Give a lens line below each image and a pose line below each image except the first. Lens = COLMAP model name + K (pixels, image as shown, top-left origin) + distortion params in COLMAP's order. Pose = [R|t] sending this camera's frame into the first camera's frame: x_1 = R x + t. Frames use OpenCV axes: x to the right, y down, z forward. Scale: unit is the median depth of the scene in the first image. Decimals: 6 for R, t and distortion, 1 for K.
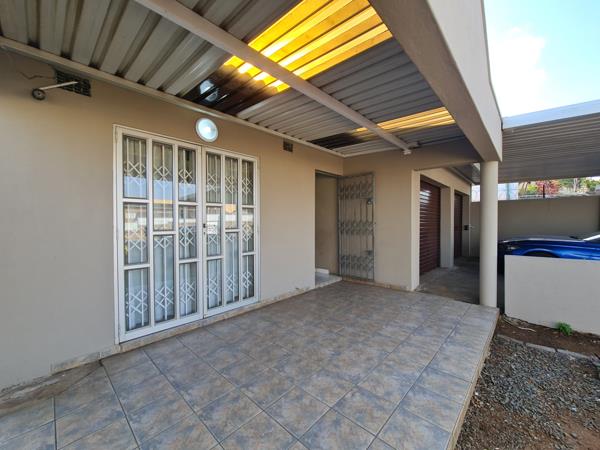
lens RADIAL K [[245.1, 0, 300.9], [0, 245.1, 226.5], [0, 0, 1]] dist [-0.001763, 0.000687]
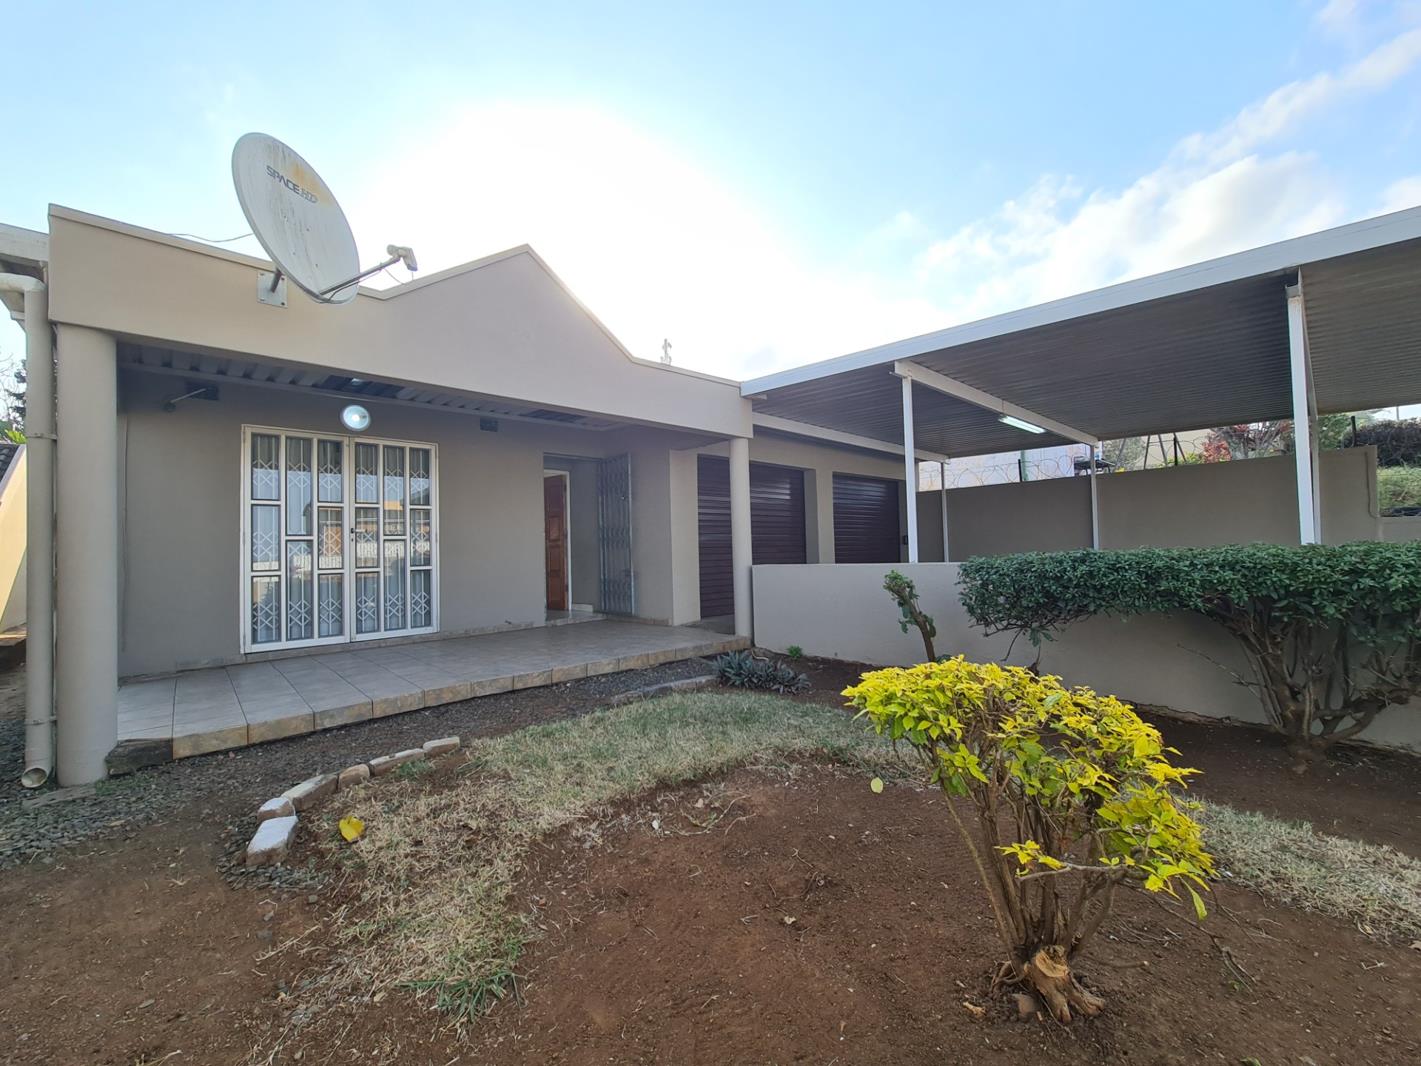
lens RADIAL K [[580.4, 0, 712.6], [0, 580.4, 536.6], [0, 0, 1]] dist [-0.001763, 0.000687]
pose [[0.997399, -0.020987, -0.068955, 0.973548], [0.018070, 0.998927, -0.042649, 0.123902], [0.069776, 0.041292, 0.996708, -0.894217]]
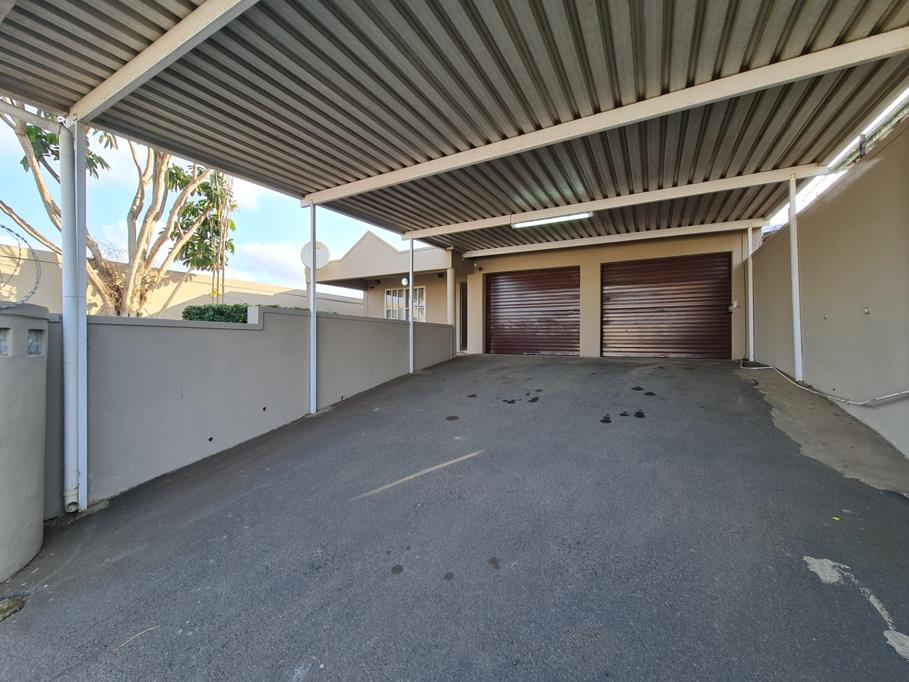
lens RADIAL K [[371.3, 0, 455.8], [0, 371.3, 343.3], [0, 0, 1]] dist [-0.001763, 0.000687]
pose [[0.252900, 0.008268, -0.967457, 3.981644], [-0.028485, 0.999594, 0.001096, 0.303820], [0.967073, 0.027281, 0.253032, 0.493187]]
